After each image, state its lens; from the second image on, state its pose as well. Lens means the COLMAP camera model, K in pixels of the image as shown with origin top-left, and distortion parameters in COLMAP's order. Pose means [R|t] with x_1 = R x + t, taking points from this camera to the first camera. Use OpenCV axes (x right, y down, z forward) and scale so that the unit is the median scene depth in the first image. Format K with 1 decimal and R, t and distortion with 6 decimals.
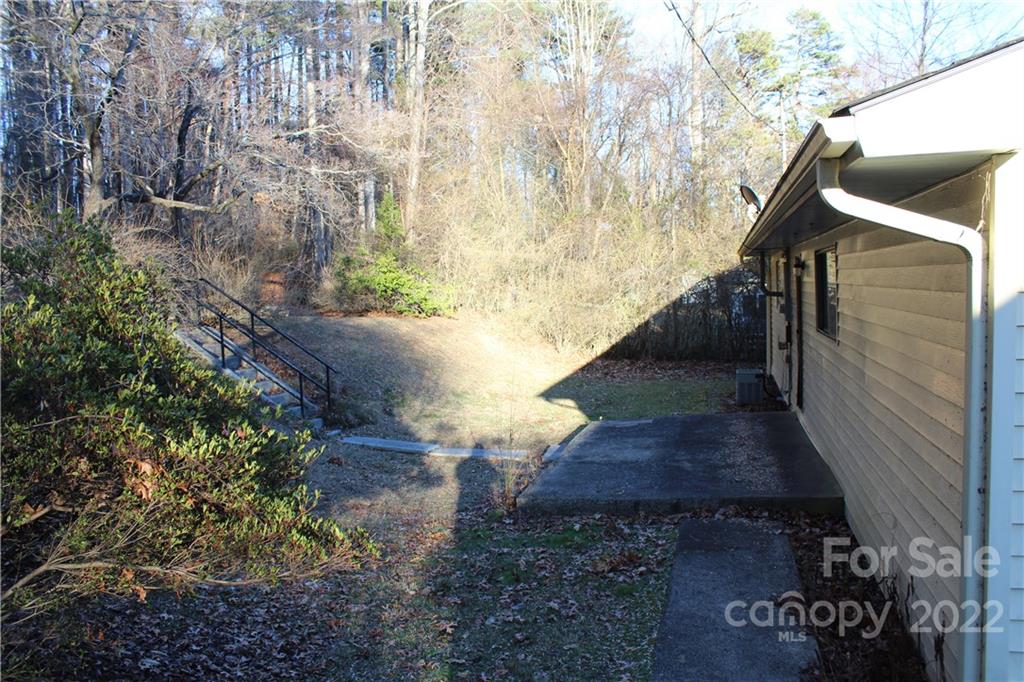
lens RADIAL K [[947.5, 0, 511.9], [0, 947.5, 340.3], [0, 0, 1]] dist [0.005303, 0.000000]
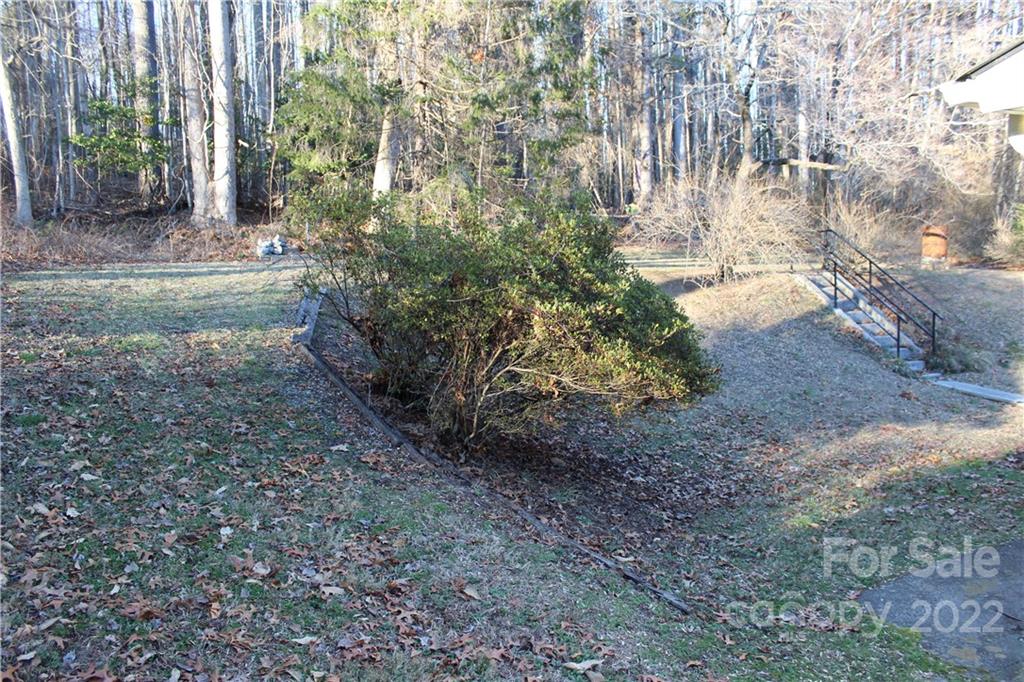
lens RADIAL K [[947.5, 0, 512.2], [0, 947.5, 341.1], [0, 0, 1]] dist [0.005303, 0.000000]
pose [[0.723103, 0.082911, -0.685746, 0.193817], [-0.050366, 0.996456, 0.067368, 0.011094], [0.688902, -0.014176, 0.724716, -0.094021]]
